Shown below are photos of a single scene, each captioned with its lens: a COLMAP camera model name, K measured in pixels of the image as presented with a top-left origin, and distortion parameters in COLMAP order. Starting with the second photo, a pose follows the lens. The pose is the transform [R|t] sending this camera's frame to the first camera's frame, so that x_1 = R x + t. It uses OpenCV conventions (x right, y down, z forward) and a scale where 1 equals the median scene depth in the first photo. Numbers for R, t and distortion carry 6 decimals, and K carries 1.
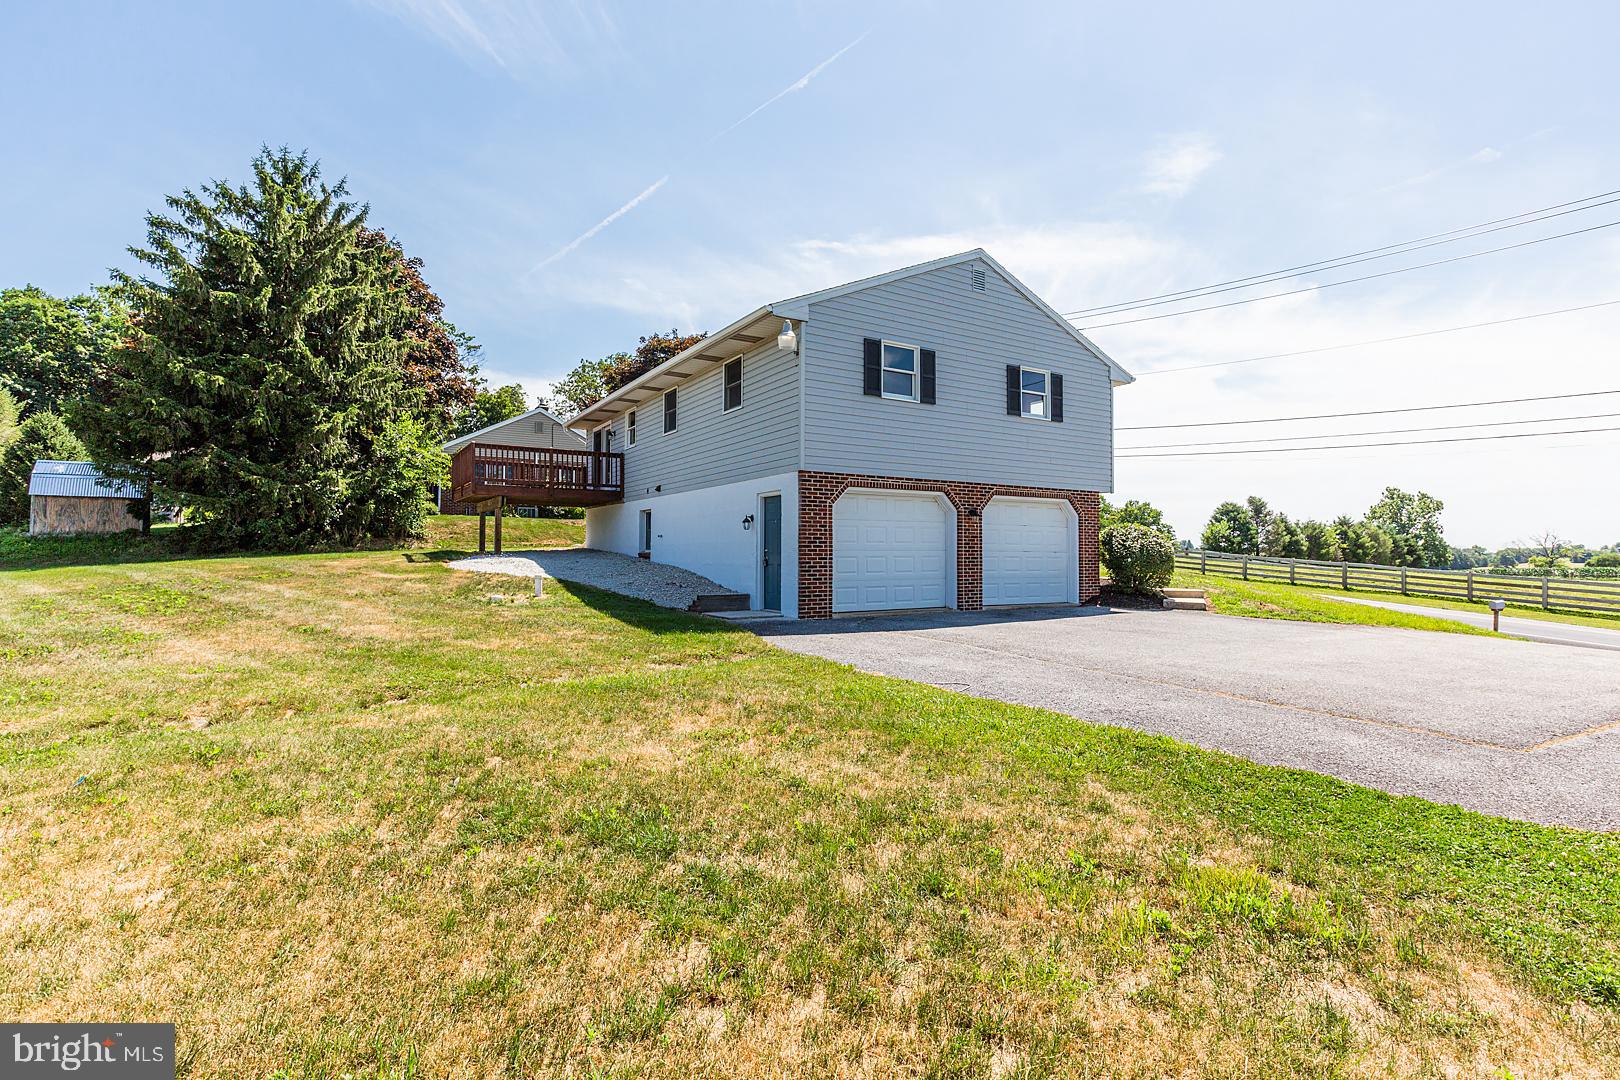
lens RADIAL K [[763.2, 0, 809.3], [0, 763.2, 530.8], [0, 0, 1]] dist [-0.001514, -0.000381]
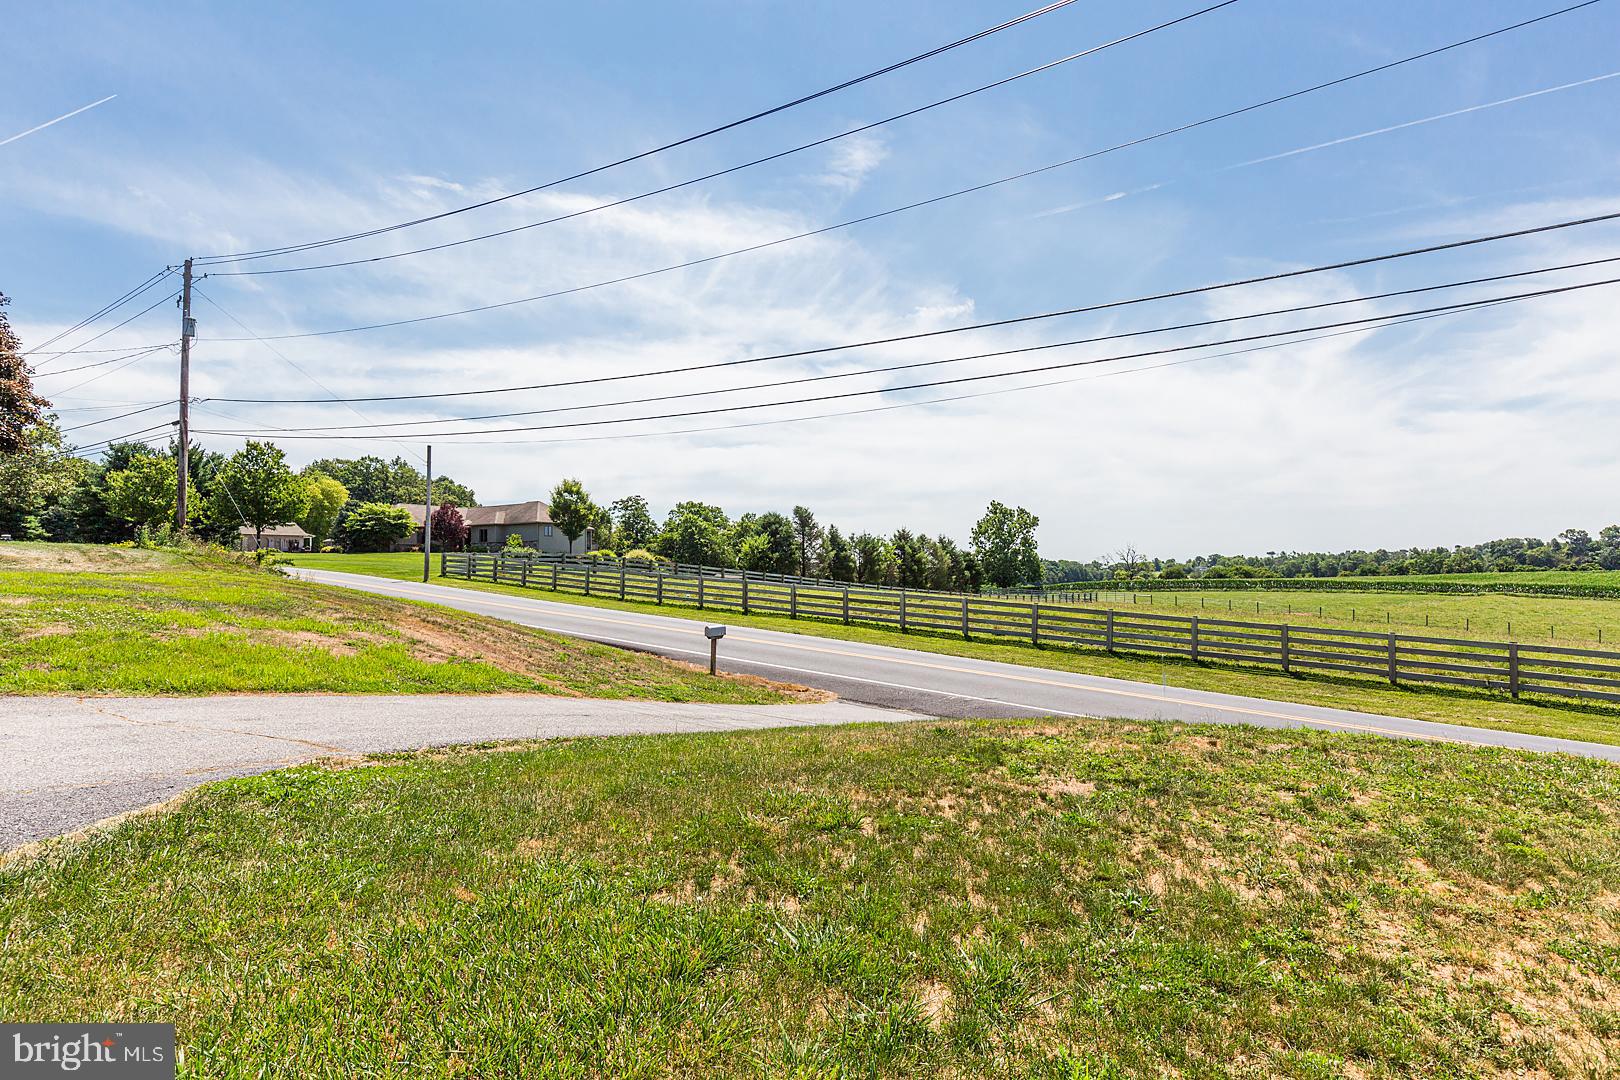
lens RADIAL K [[914.6, 0, 809.1], [0, 914.6, 532.3], [0, 0, 1]] dist [-0.002218, -0.000386]
pose [[0.919620, 0.001007, 0.392808, 0.555380], [0.006843, 0.999804, -0.018583, 0.013021], [-0.392750, 0.019777, 0.919433, 0.092227]]
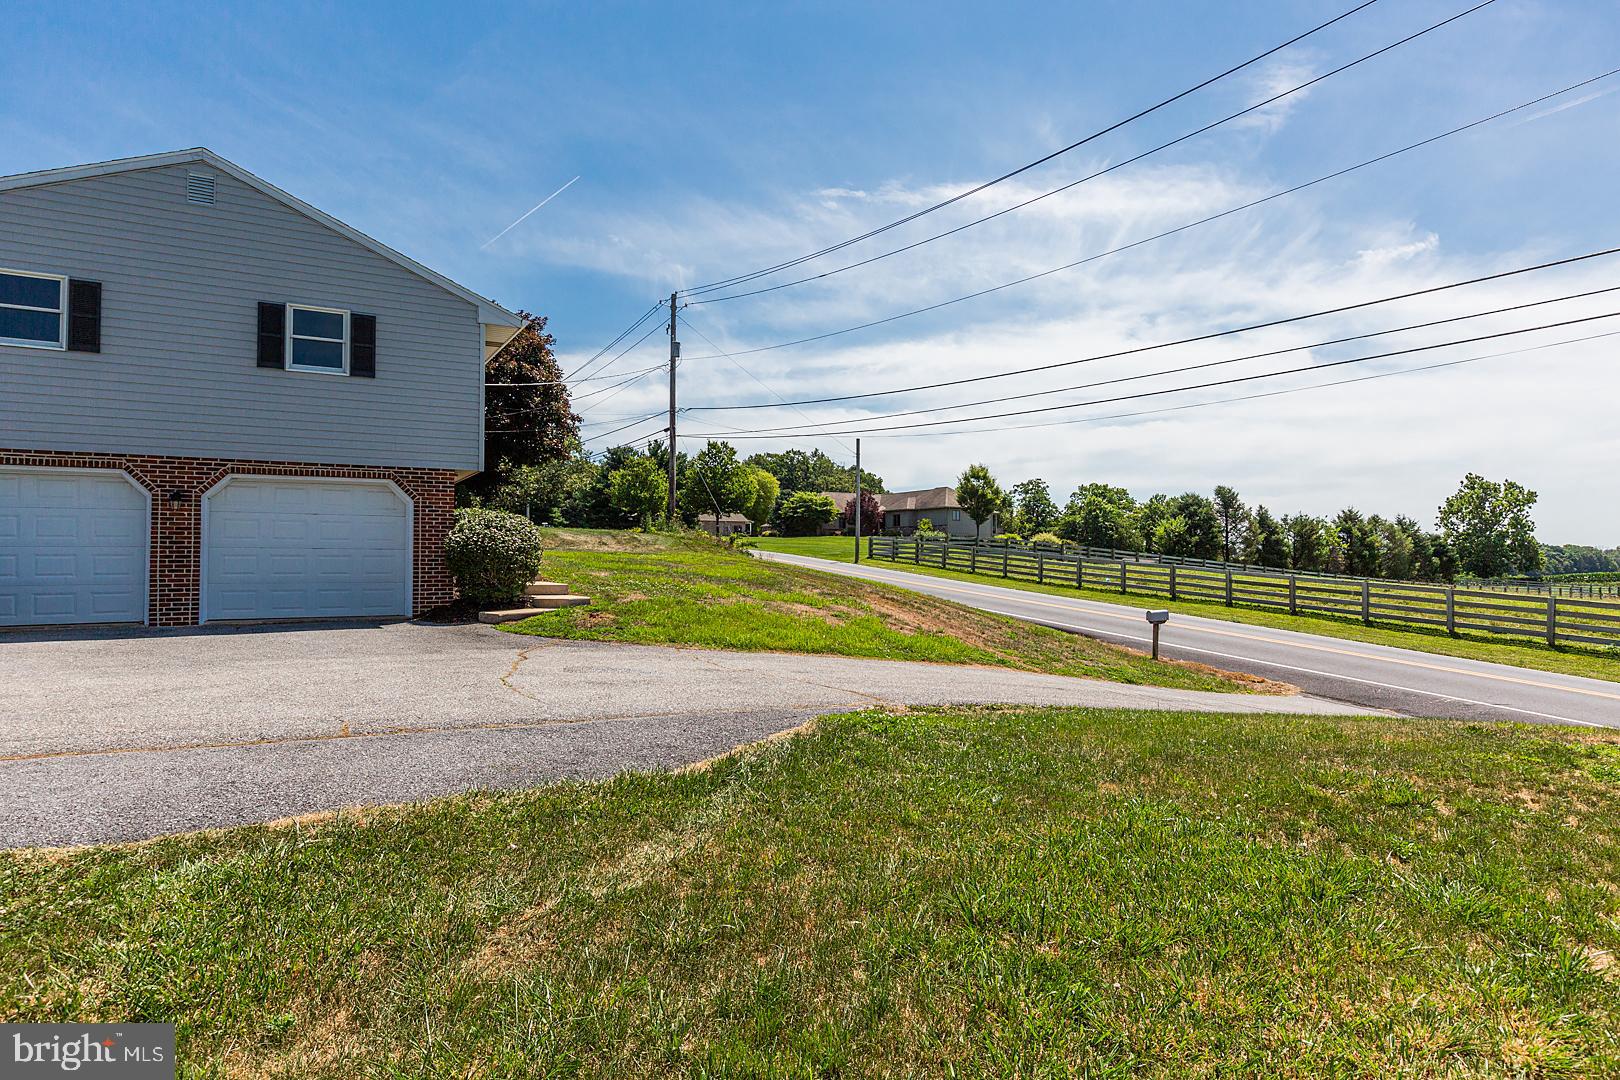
lens RADIAL K [[910.8, 0, 811.4], [0, 910.8, 533.3], [0, 0, 1]] dist [-0.003317, 0.000135]
pose [[0.999735, -0.008701, -0.021291, 0.510936], [0.008647, 0.999959, -0.002641, 0.012026], [0.021313, 0.002456, 0.999770, 0.067534]]
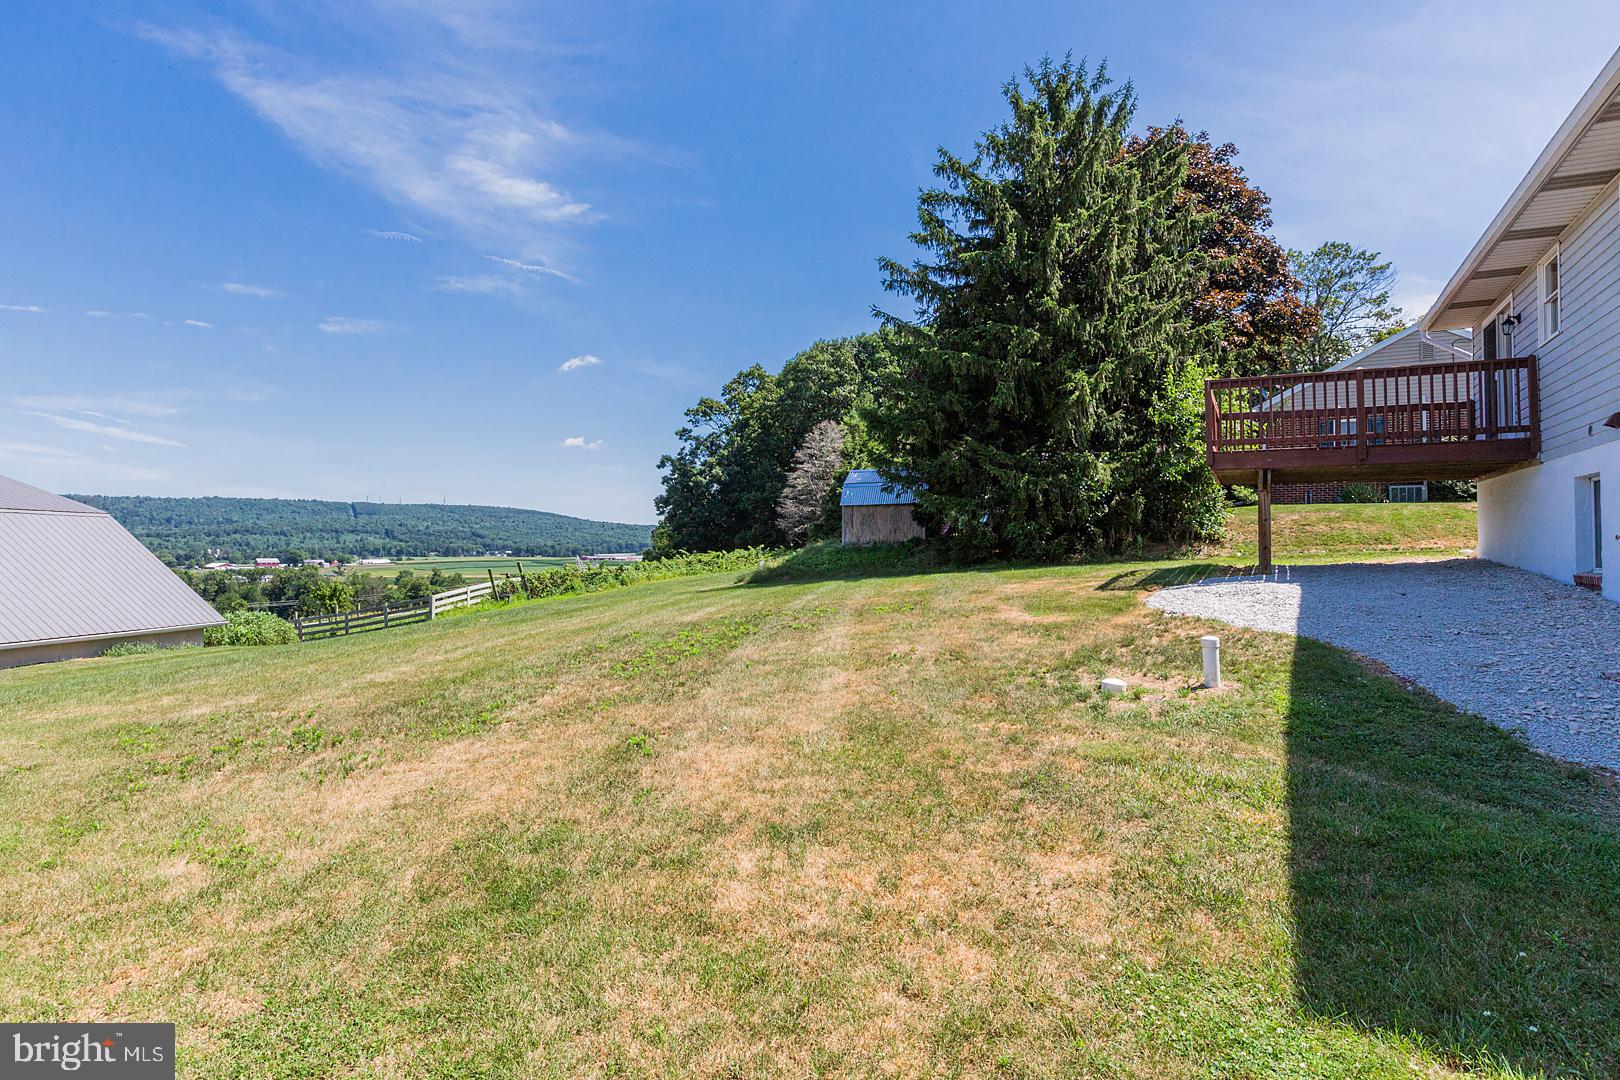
lens RADIAL K [[926.5, 0, 817.1], [0, 926.5, 529.9], [0, 0, 1]] dist [-0.002304, 0.000655]
pose [[0.545850, -0.024669, -0.837519, -0.013870], [0.030685, 0.999485, -0.009441, -0.003833], [0.837321, -0.020546, 0.546326, 0.274867]]
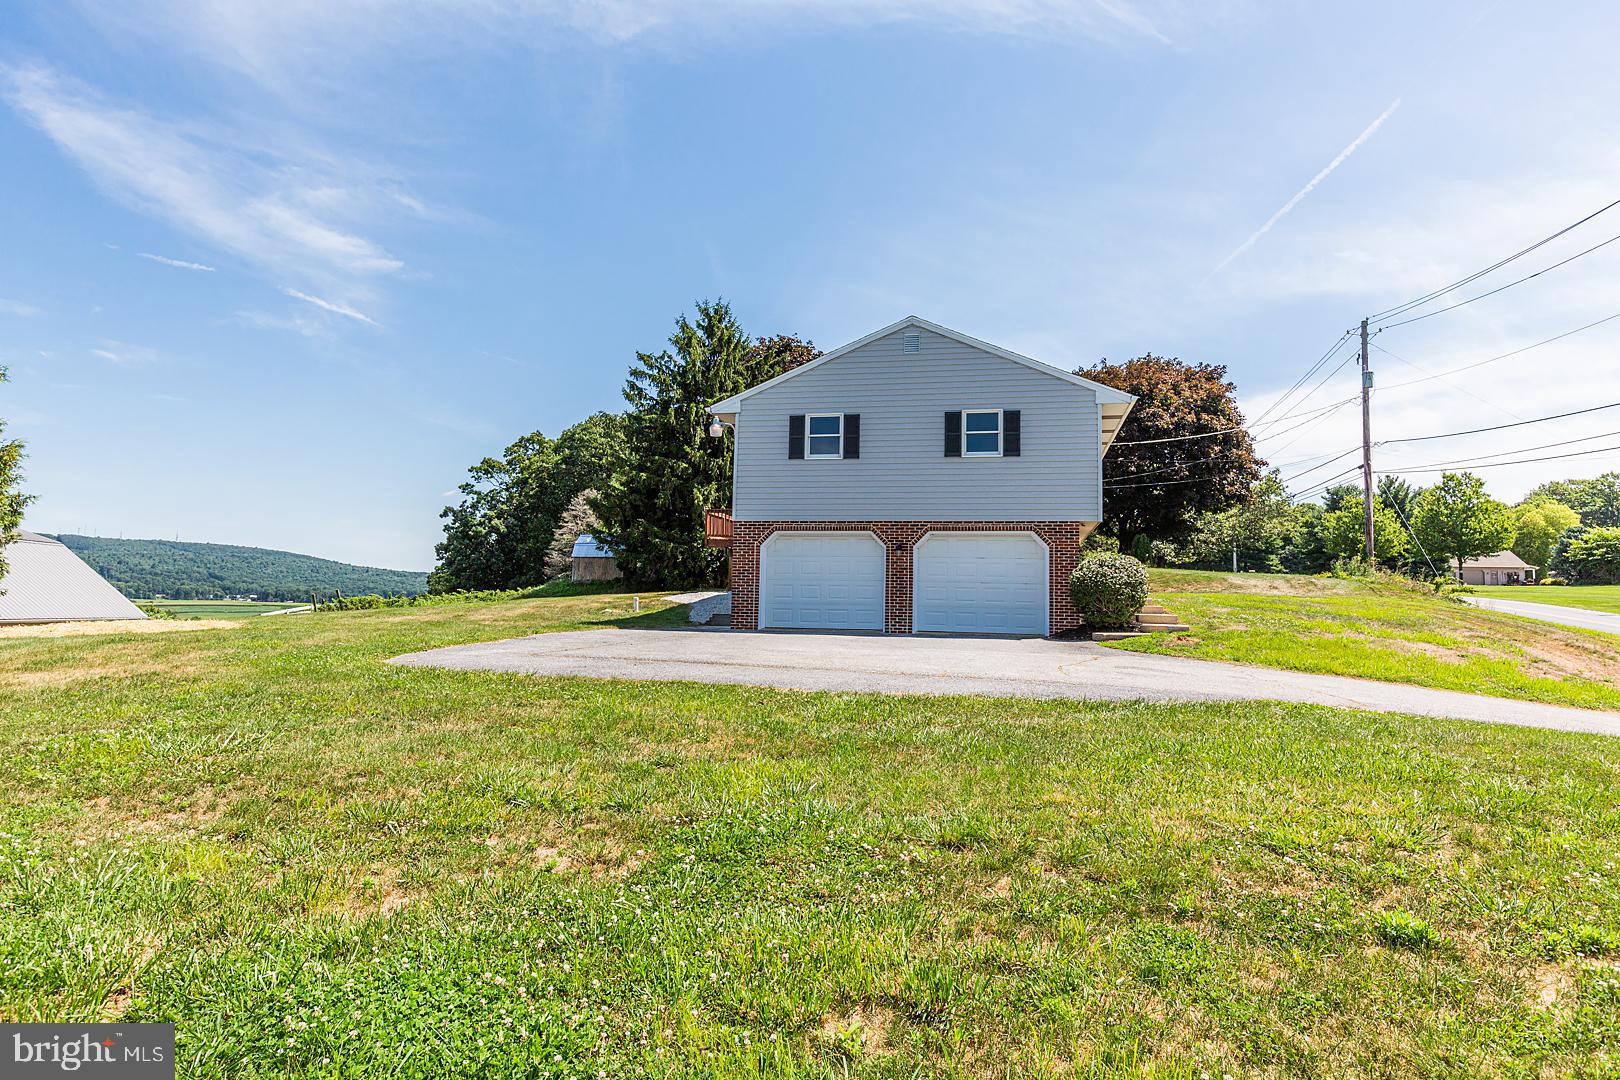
lens RADIAL K [[926.5, 0, 817.1], [0, 926.5, 529.9], [0, 0, 1]] dist [-0.002304, 0.000655]
pose [[0.720613, -0.047758, -0.691691, 0.644534], [0.003365, 0.997854, -0.065391, 0.023926], [0.693329, 0.044794, 0.719227, -0.050077]]
